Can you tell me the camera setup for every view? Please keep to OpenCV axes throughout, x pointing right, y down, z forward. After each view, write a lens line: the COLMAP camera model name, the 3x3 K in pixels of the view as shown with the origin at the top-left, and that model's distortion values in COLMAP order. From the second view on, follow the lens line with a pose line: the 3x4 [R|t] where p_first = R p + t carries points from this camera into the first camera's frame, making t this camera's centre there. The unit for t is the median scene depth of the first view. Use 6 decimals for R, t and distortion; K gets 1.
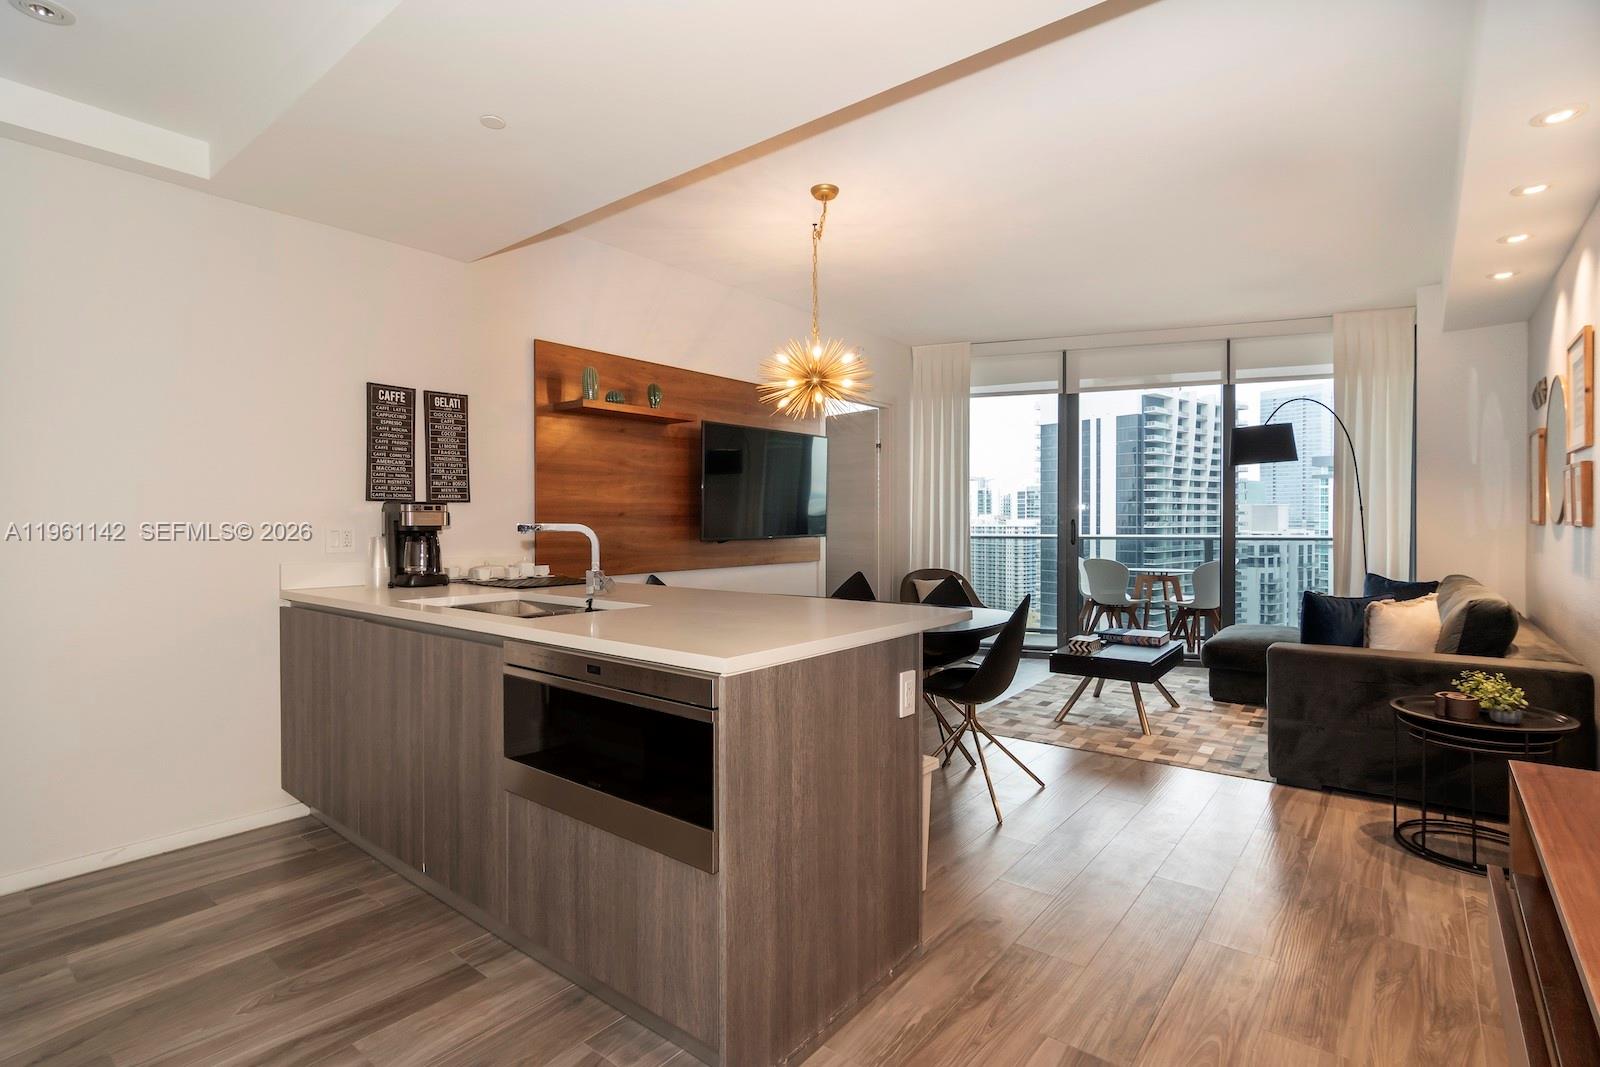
lens RADIAL K [[766.4, 0, 802.8], [0, 766.4, 524.9], [0, 0, 1]] dist [-0.003621, 0.000542]
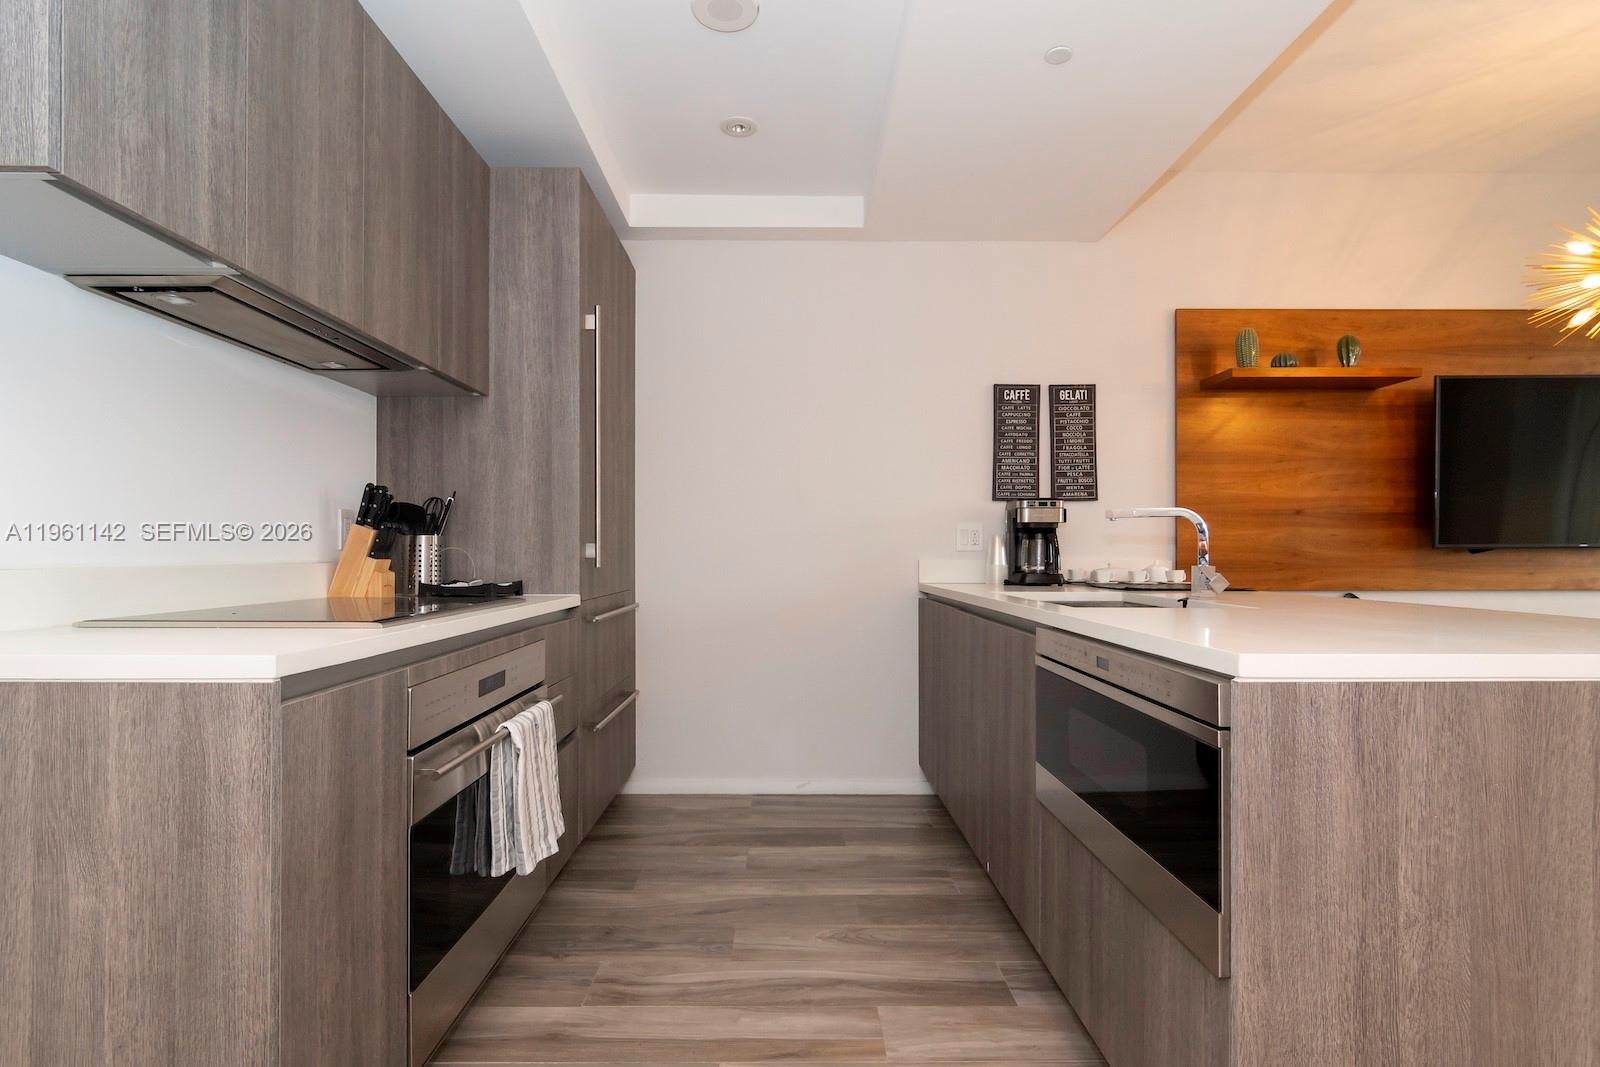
lens RADIAL K [[796.8, 0, 799.8], [0, 796.8, 547.8], [0, 0, 1]] dist [-0.000202, 0.001005]
pose [[0.633703, -0.003878, -0.773567, 0.081689], [-0.005649, 0.999938, -0.009641, 0.040356], [0.773556, 0.010479, 0.633642, 0.121242]]
